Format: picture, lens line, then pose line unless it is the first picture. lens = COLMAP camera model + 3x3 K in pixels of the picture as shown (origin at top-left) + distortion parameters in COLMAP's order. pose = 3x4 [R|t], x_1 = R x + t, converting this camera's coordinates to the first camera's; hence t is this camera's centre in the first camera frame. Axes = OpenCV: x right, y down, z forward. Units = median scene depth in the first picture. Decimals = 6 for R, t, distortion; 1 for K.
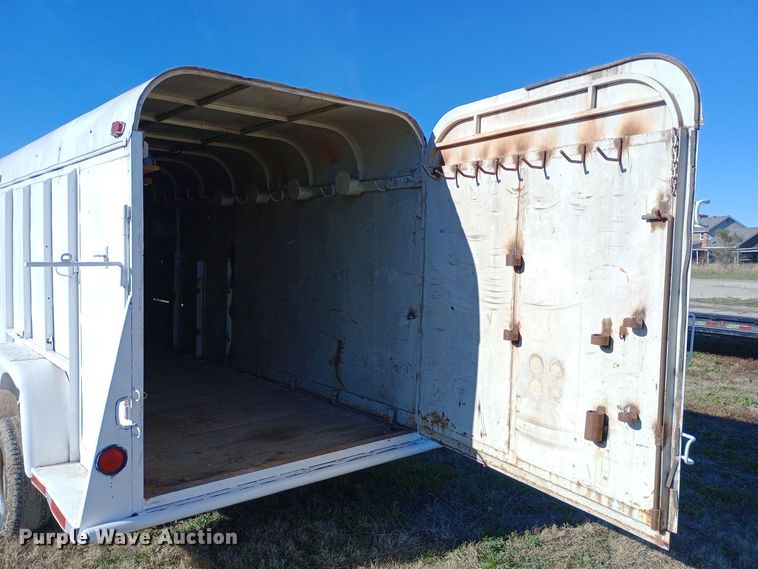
lens RADIAL K [[559.7, 0, 379.0], [0, 559.7, 284.5], [0, 0, 1]] dist [0.025840, -0.009864]
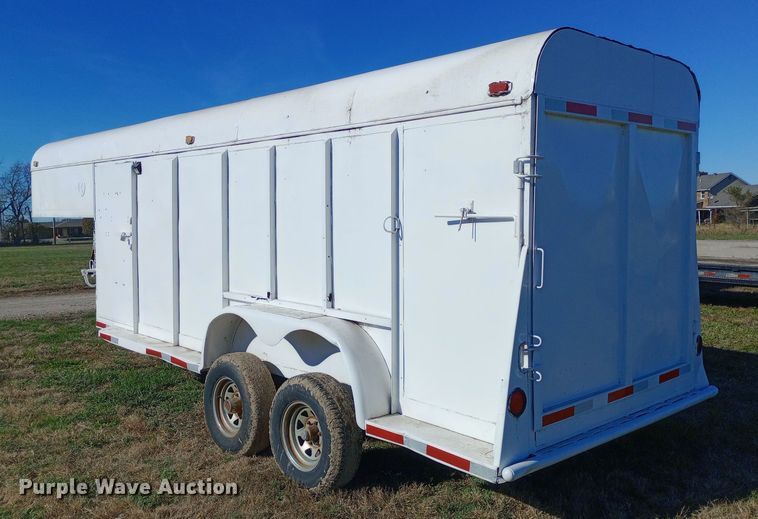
lens RADIAL K [[606.6, 0, 380.1], [0, 606.6, 232.0], [0, 0, 1]] dist [0.049861, -0.005428]
pose [[0.999494, -0.020625, 0.024230, -0.606496], [0.021467, 0.999155, -0.035042, 0.024754], [-0.023487, 0.035544, 0.999092, -0.110754]]
